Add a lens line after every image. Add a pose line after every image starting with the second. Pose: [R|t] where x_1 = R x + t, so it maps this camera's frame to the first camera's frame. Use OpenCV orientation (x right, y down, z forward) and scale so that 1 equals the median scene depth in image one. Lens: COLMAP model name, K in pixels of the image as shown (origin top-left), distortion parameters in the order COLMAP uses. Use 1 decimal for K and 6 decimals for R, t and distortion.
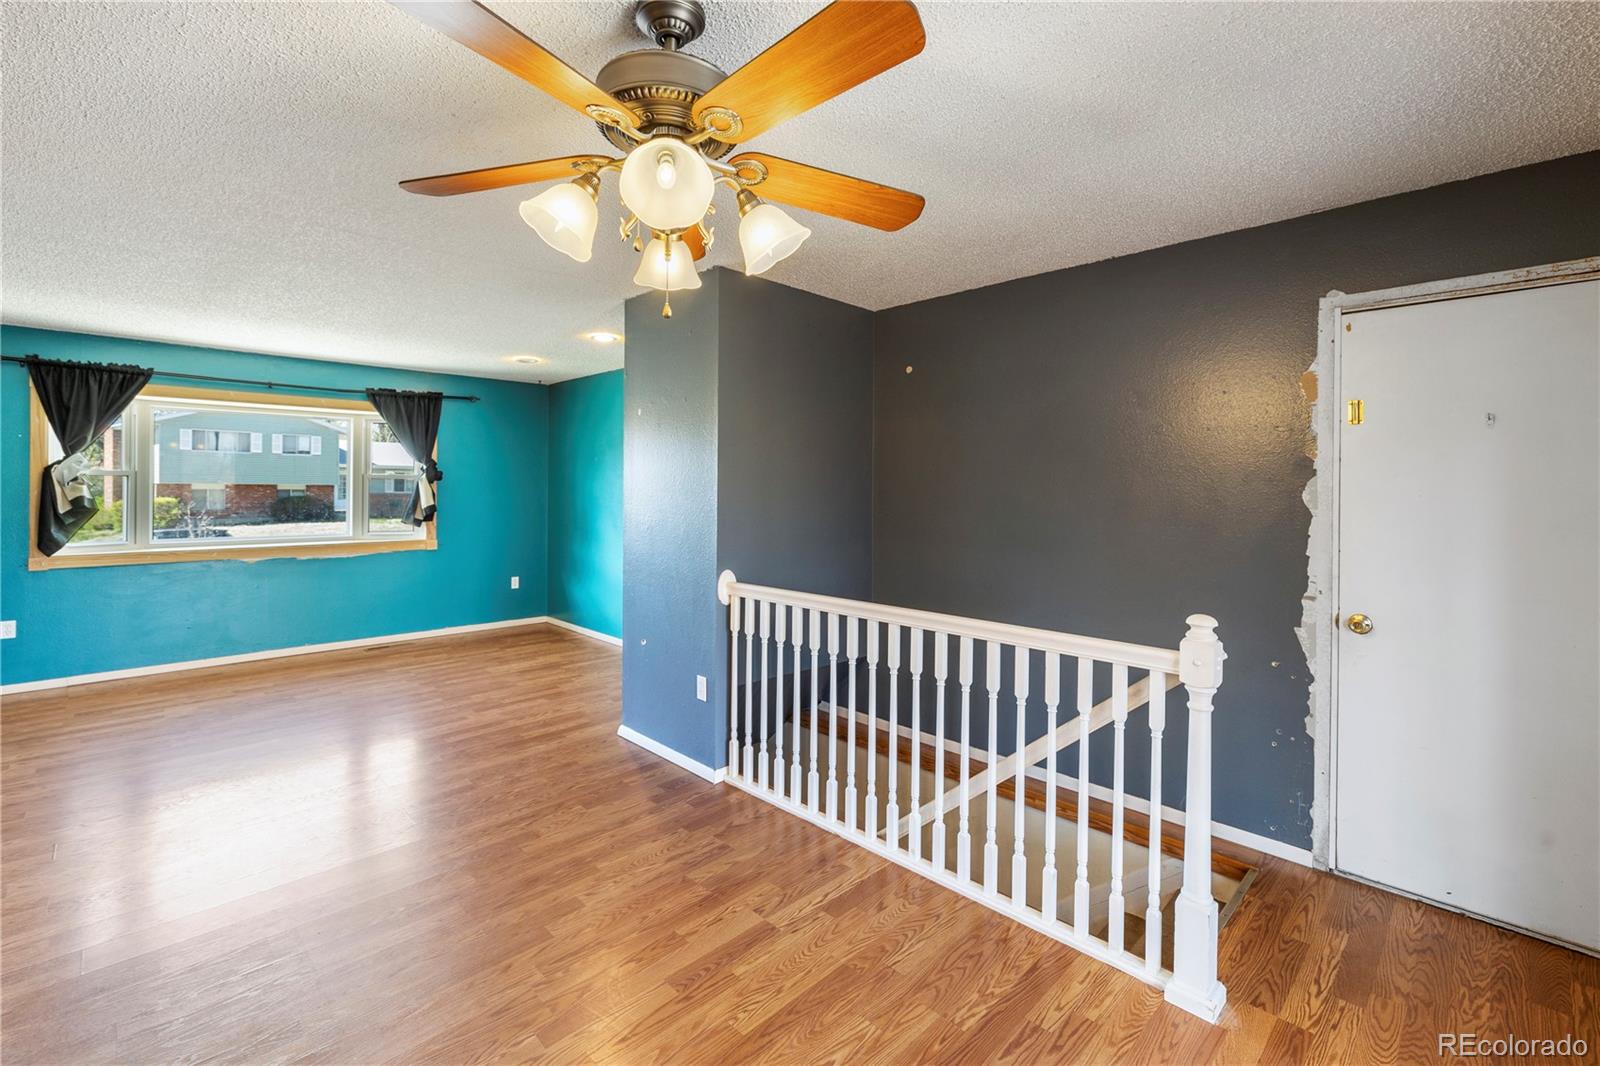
lens RADIAL K [[699.5, 0, 769.7], [0, 699.5, 488.1], [0, 0, 1]] dist [-0.000607, -0.000020]
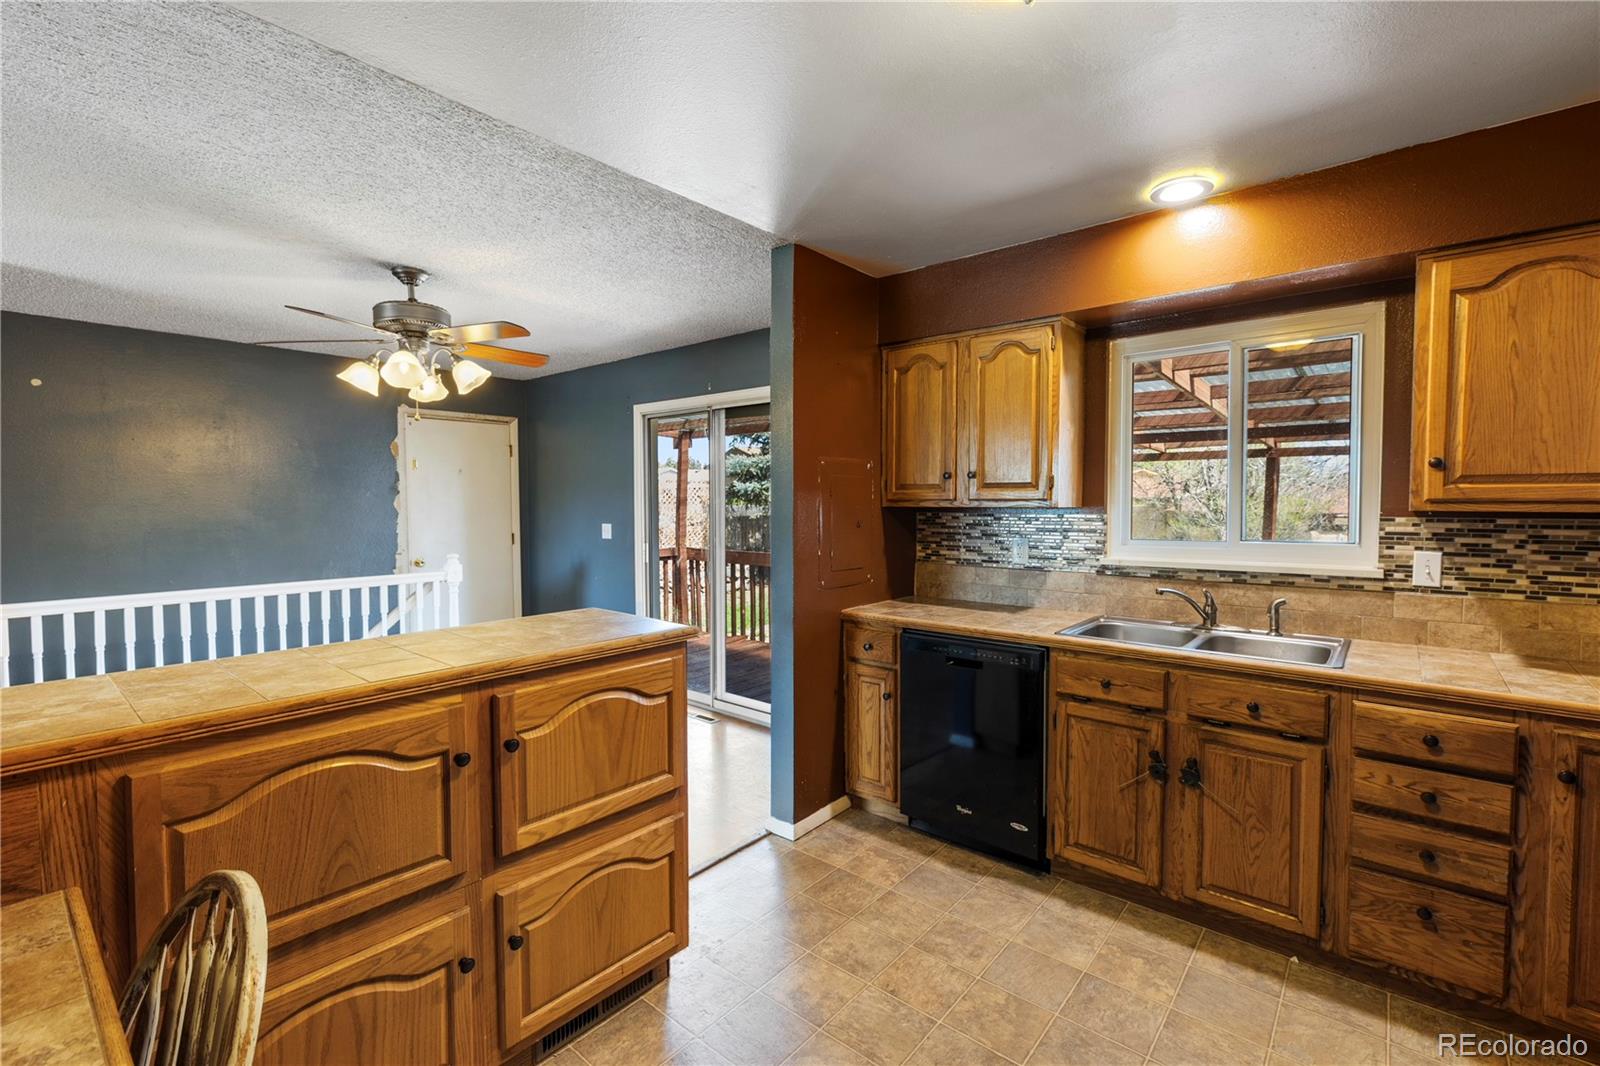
lens RADIAL K [[696.7, 0, 800.0], [0, 696.7, 533.0], [0, 0, 1]] dist [-0.000599, -0.000011]
pose [[-0.104745, -0.053398, 0.993064, -0.726983], [0.004919, 0.998517, 0.054210, -0.003982], [-0.994487, 0.010563, -0.104328, 0.027004]]
